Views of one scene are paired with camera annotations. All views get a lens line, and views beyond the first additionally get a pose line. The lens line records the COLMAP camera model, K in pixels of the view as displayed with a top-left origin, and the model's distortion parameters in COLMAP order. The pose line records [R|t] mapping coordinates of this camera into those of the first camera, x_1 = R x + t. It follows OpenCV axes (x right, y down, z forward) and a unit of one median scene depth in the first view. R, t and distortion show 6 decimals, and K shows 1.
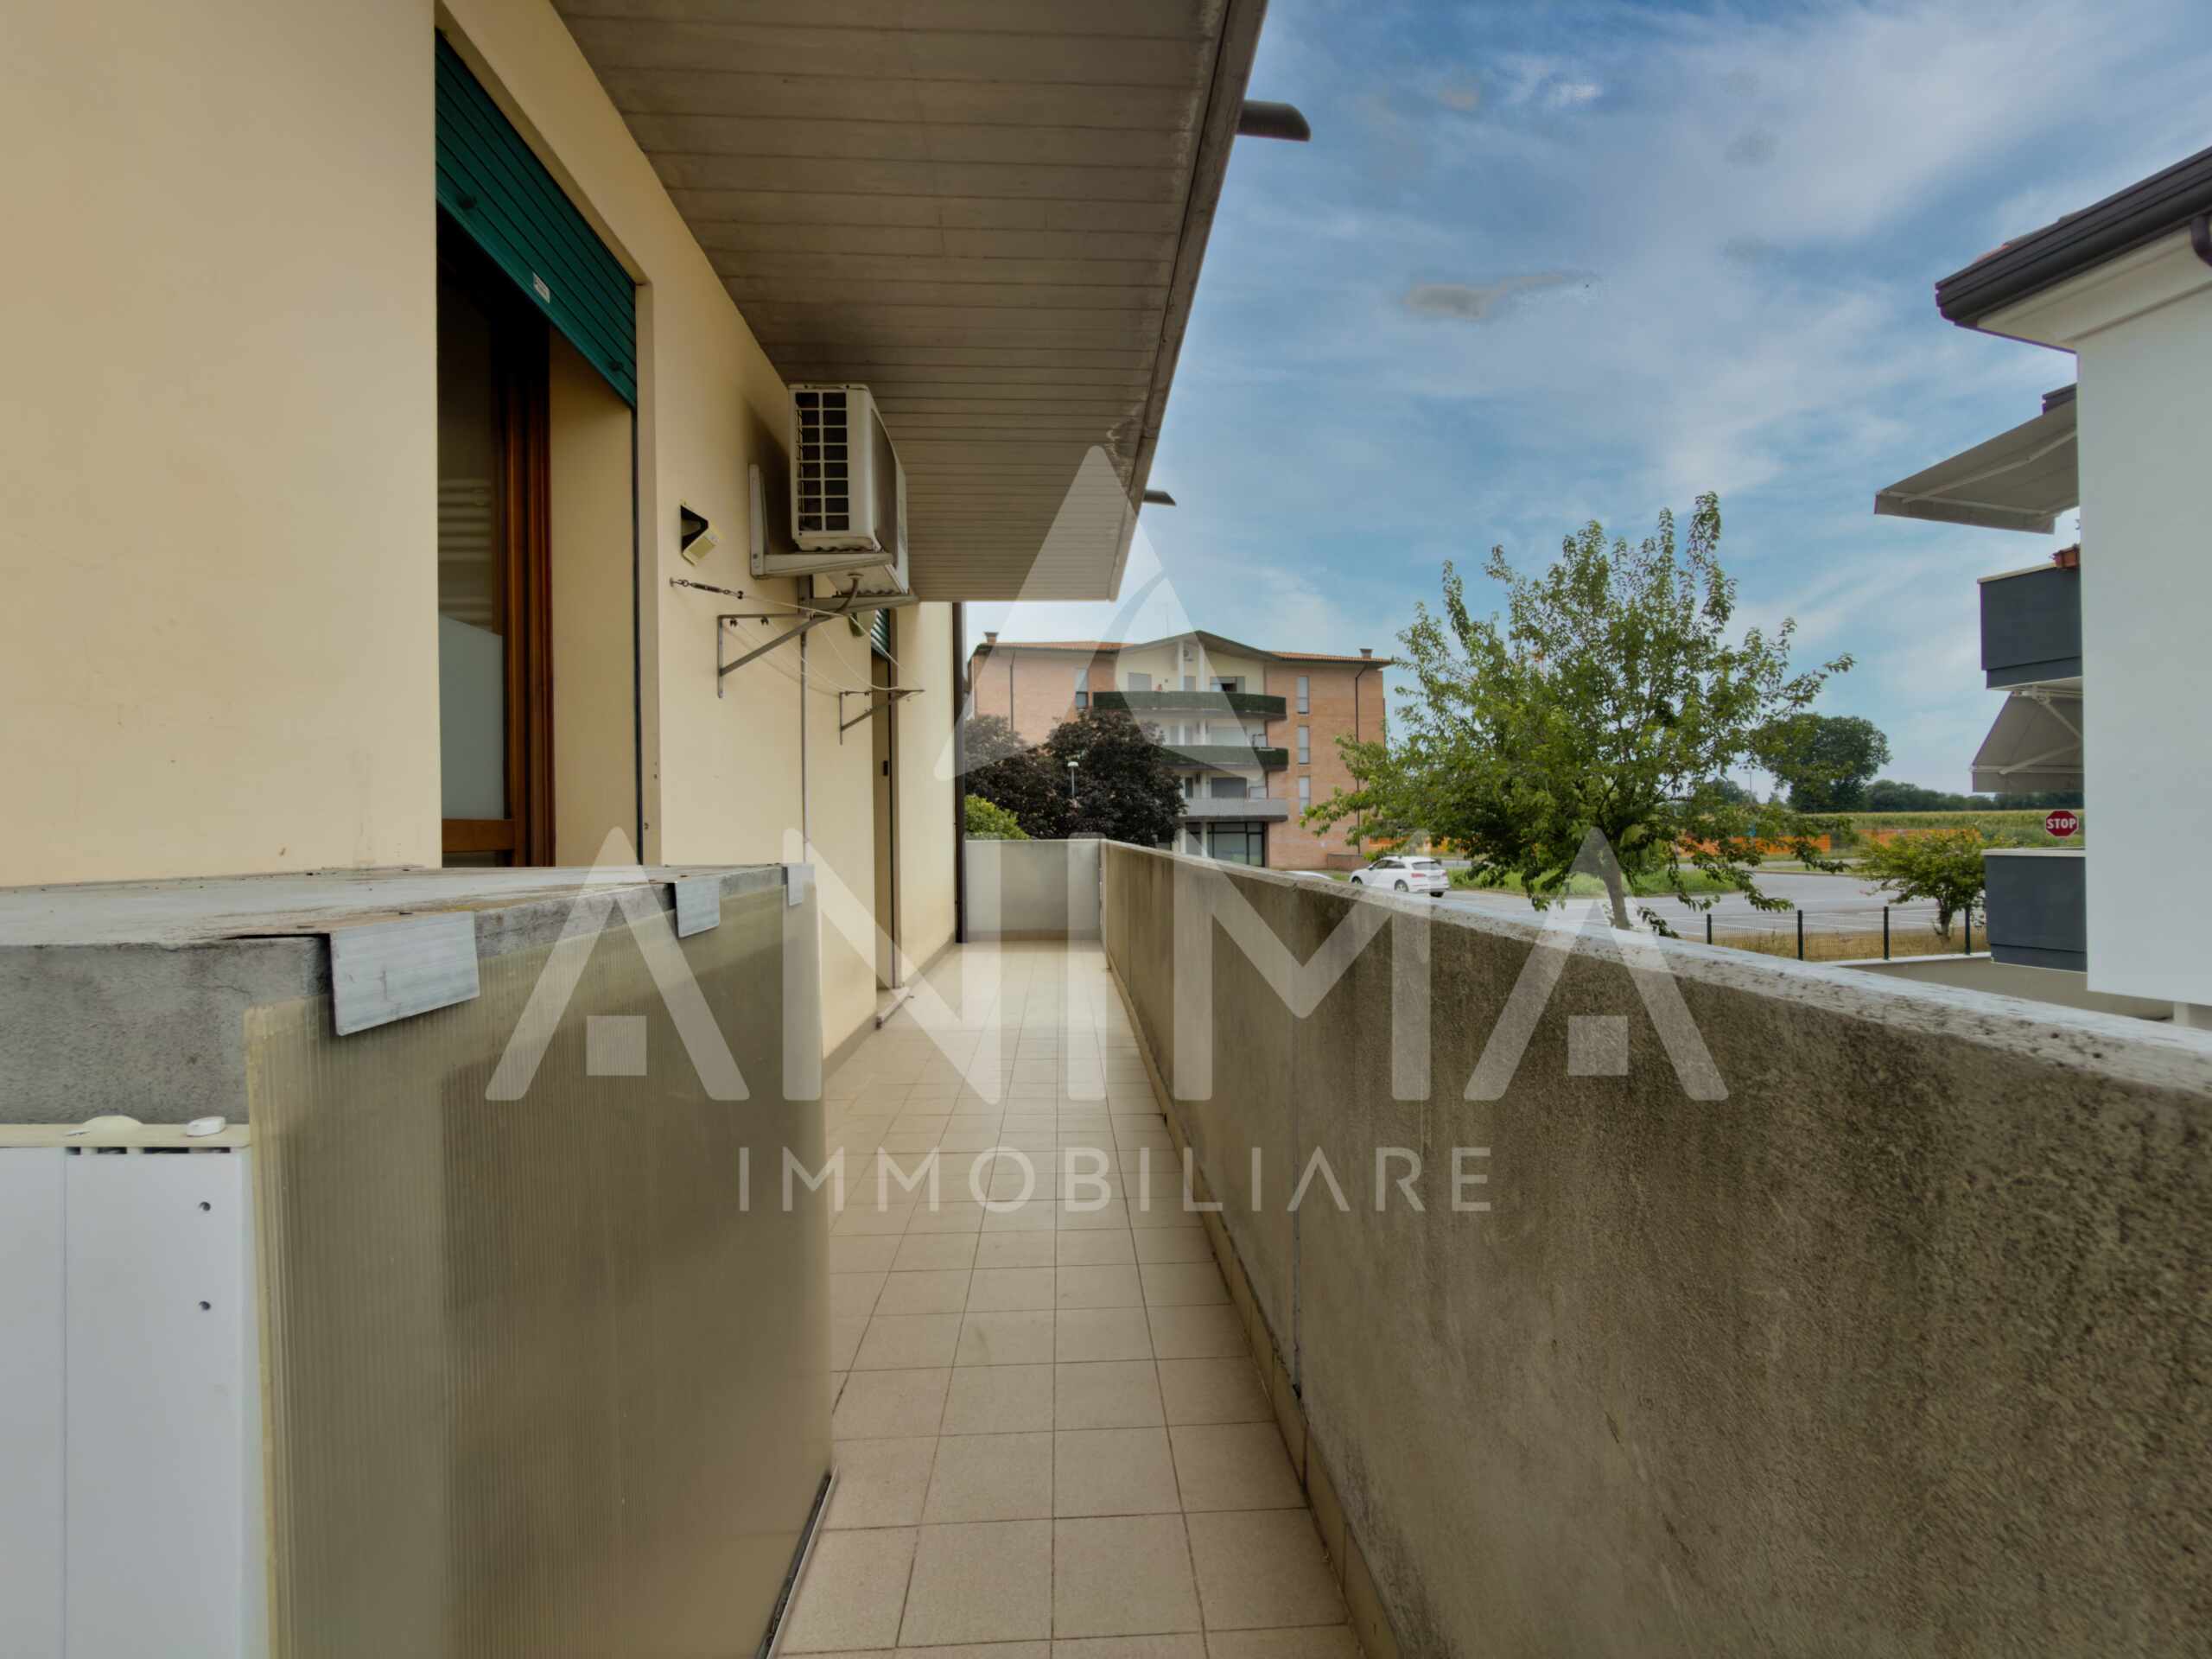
lens RADIAL K [[888.7, 0, 1110.6], [0, 888.7, 826.8], [0, 0, 1]] dist [0.000235, 0.000052]
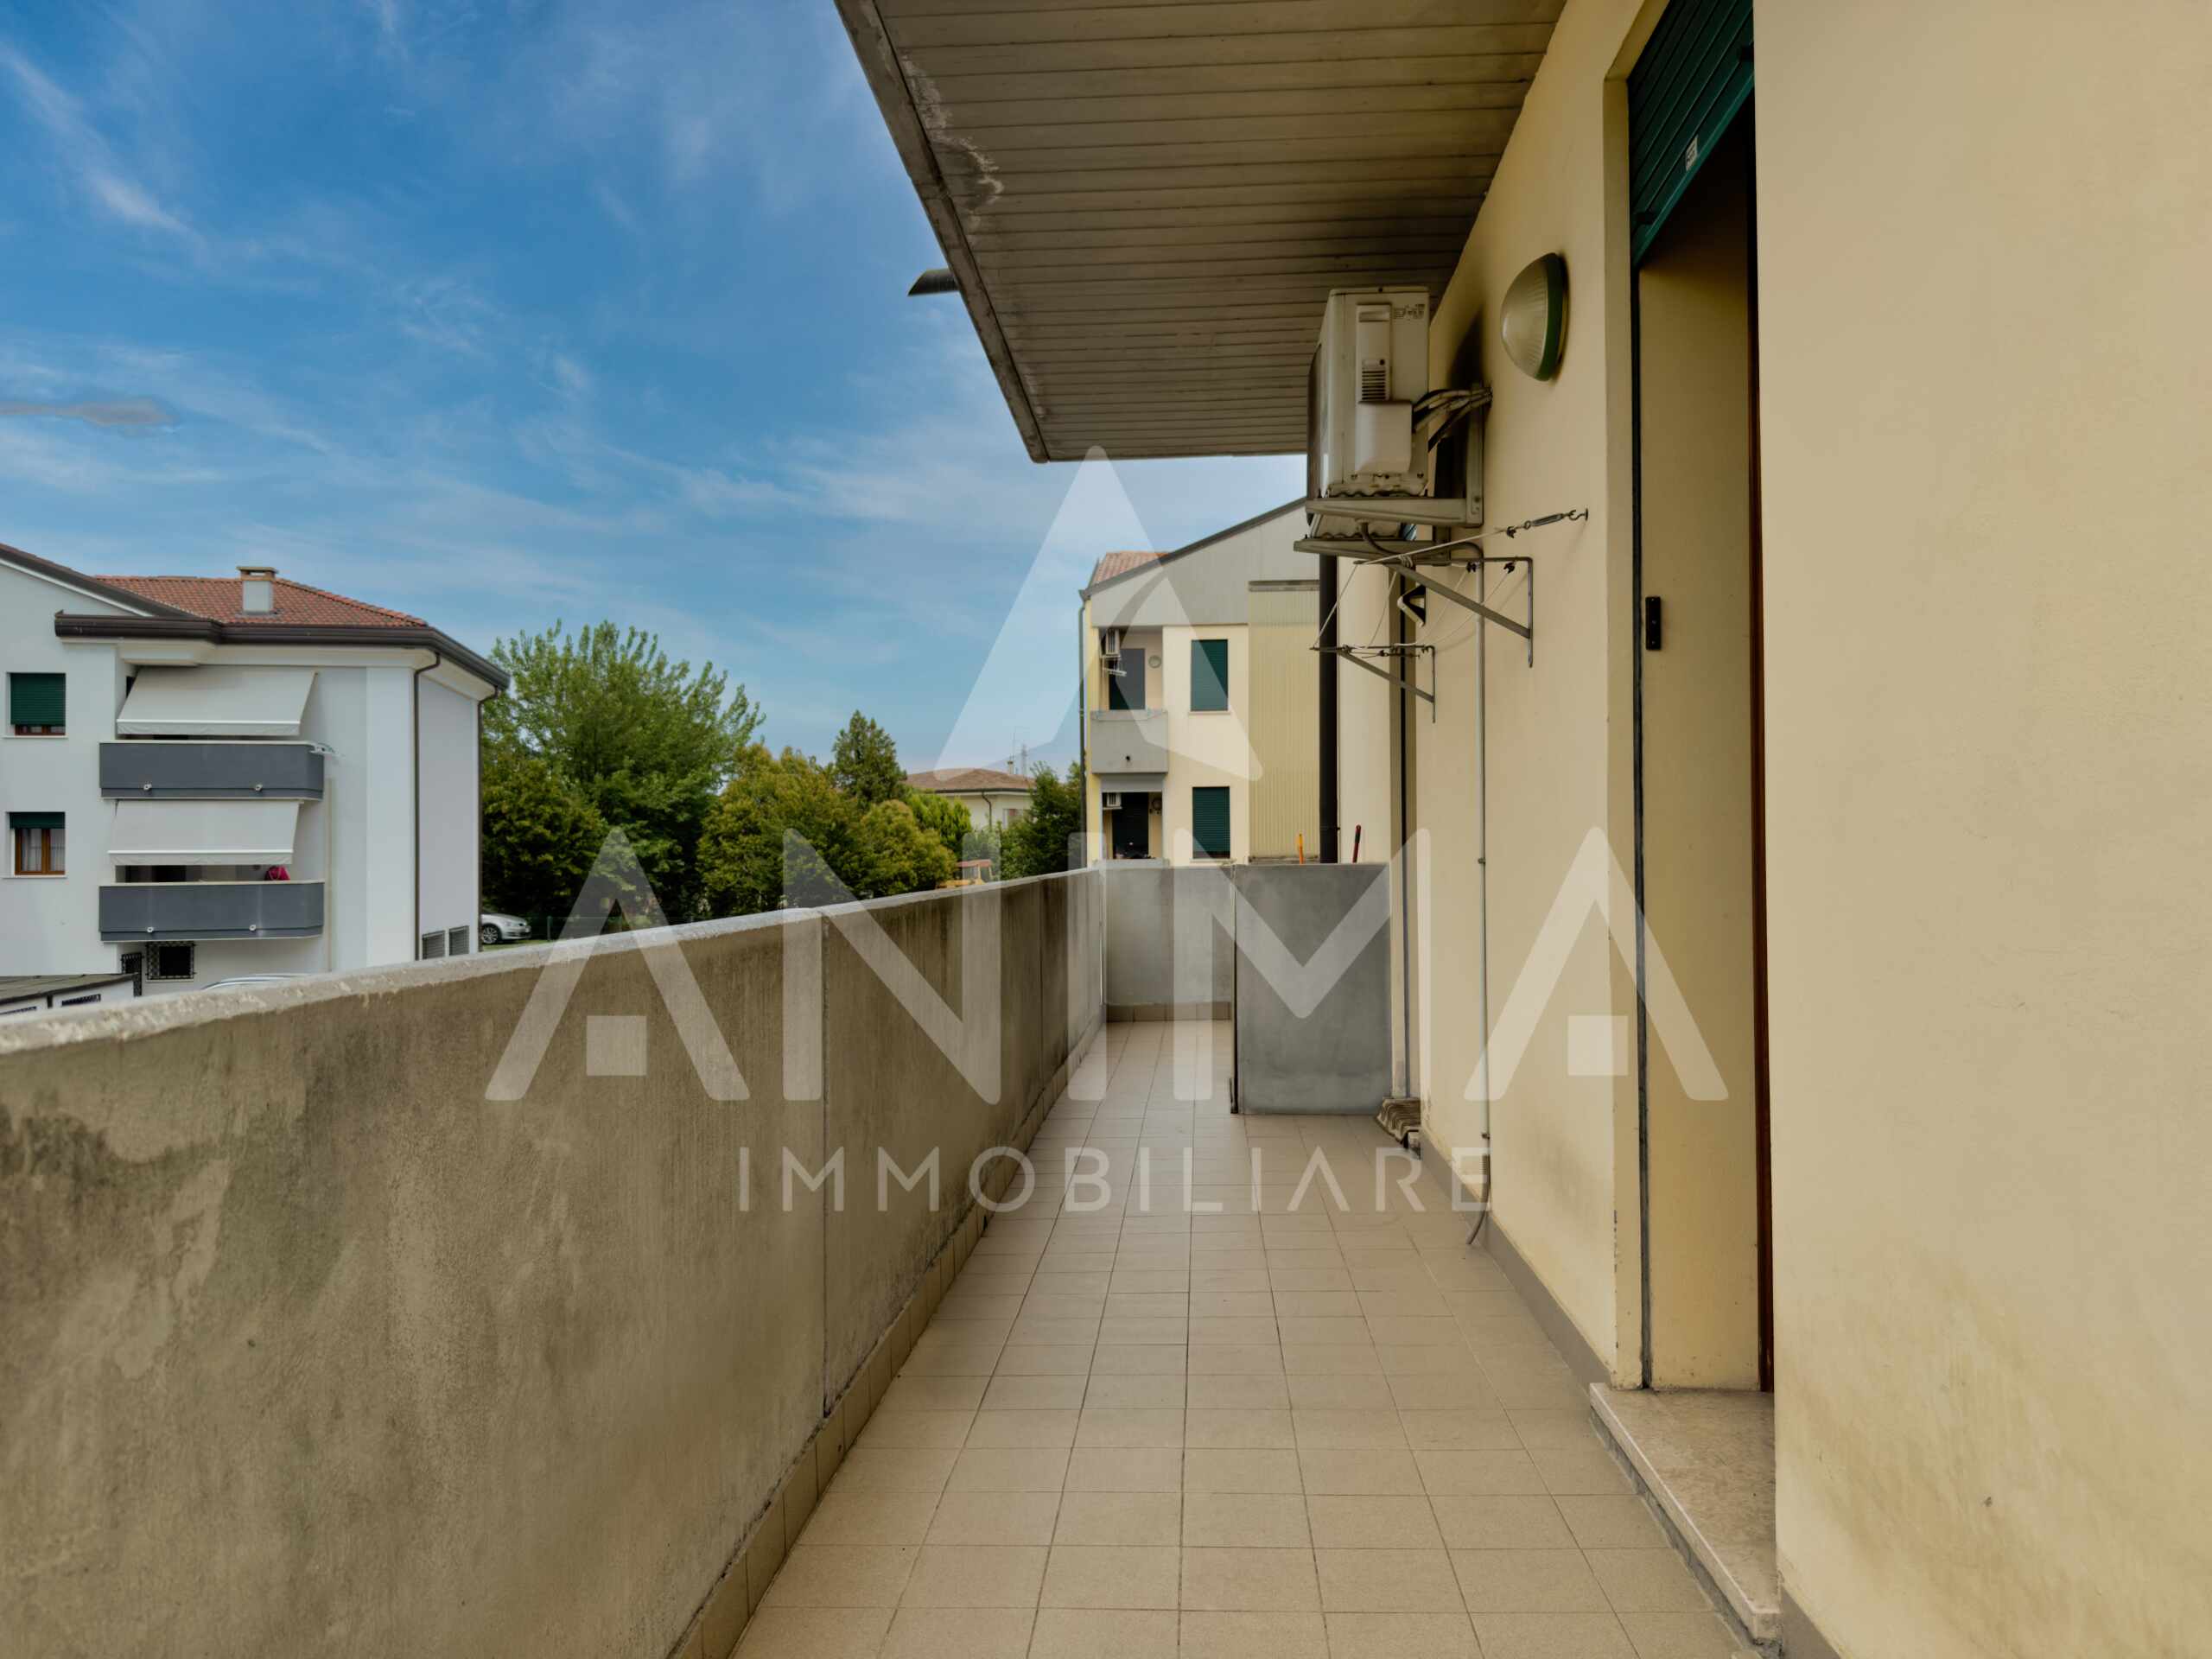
lens RADIAL K [[1579.2, 0, 1069.8], [0, 1579.2, 840.0], [0, 0, 1]] dist [0.051859, -0.083019]
pose [[-0.990484, 0.014813, 0.136826, -0.206755], [0.015335, 0.999879, 0.002761, -0.001496], [-0.136769, 0.004833, -0.990591, 2.237187]]
